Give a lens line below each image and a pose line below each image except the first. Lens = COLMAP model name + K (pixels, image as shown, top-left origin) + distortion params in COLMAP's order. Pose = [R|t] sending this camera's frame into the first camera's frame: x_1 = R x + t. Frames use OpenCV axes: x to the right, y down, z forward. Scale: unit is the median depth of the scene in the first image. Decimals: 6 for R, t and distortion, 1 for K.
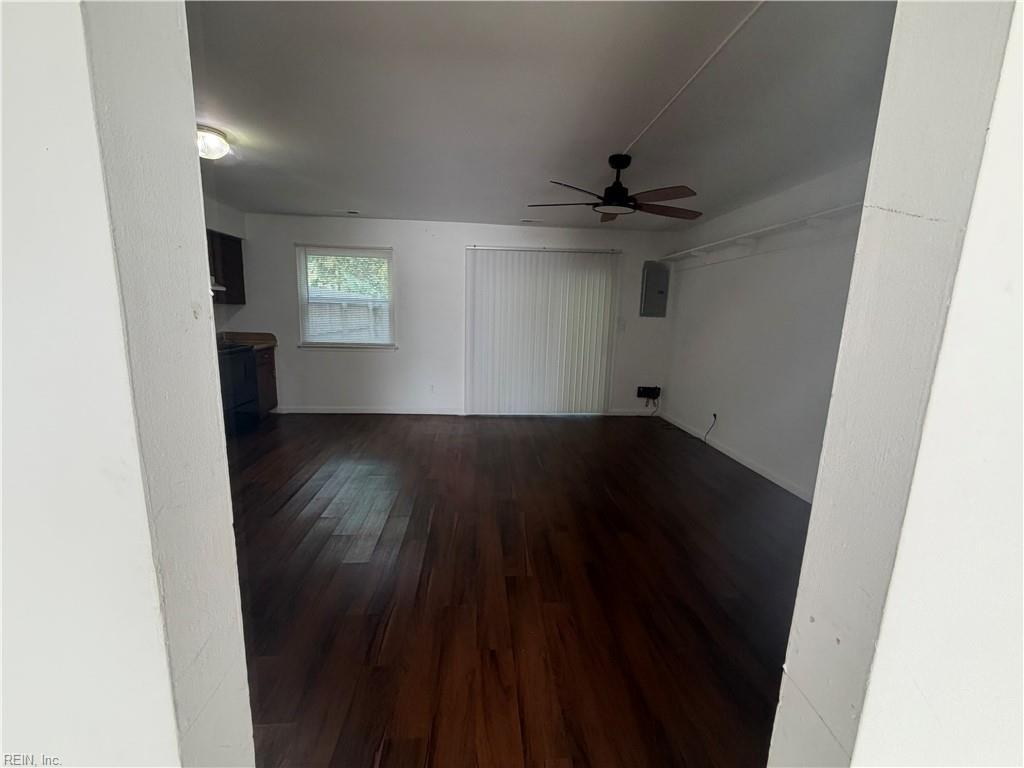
lens RADIAL K [[407.8, 0, 510.8], [0, 407.8, 384.7], [0, 0, 1]] dist [-0.002342, -0.000082]
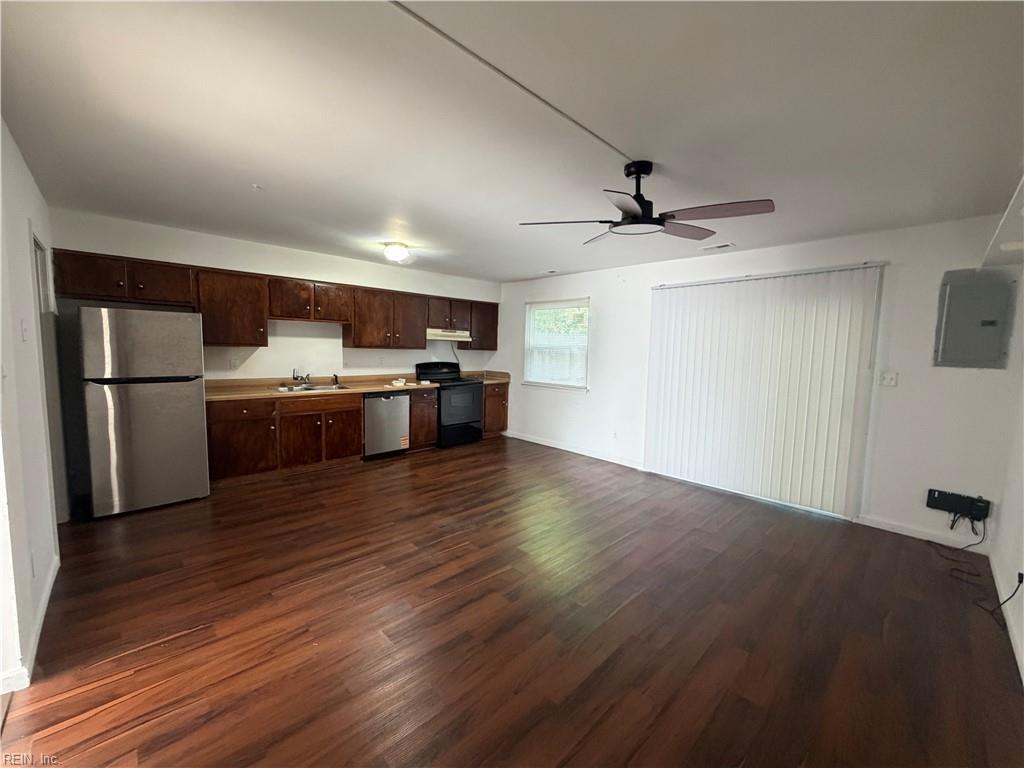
lens RADIAL K [[407.8, 0, 508.6], [0, 407.8, 382.4], [0, 0, 1]] dist [-0.002342, -0.000082]
pose [[0.627406, 0.052815, -0.776899, 0.410360], [-0.140778, 0.988950, -0.046459, -0.036084], [0.765861, 0.138519, 0.627909, 0.195720]]
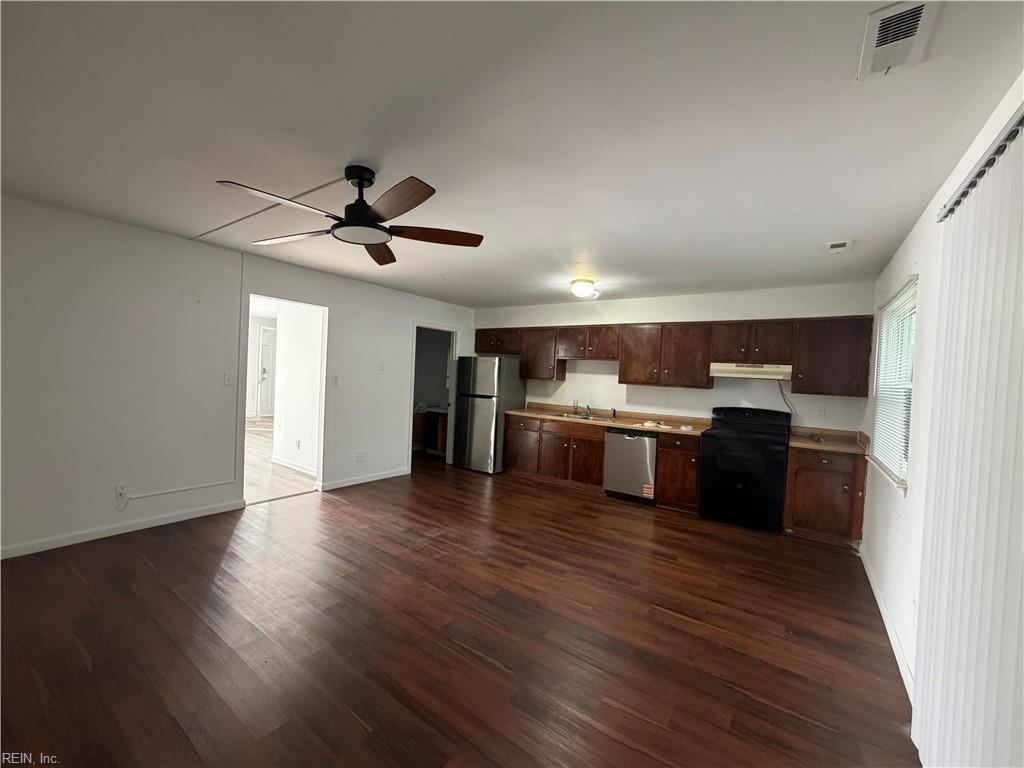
lens RADIAL K [[407.8, 0, 512.8], [0, 407.8, 383.4], [0, 0, 1]] dist [-0.002342, -0.000082]
pose [[-0.643629, -0.045805, -0.763965, 0.355718], [-0.199196, 0.973830, 0.109432, -0.168782], [0.738960, 0.222612, -0.635910, 0.954232]]
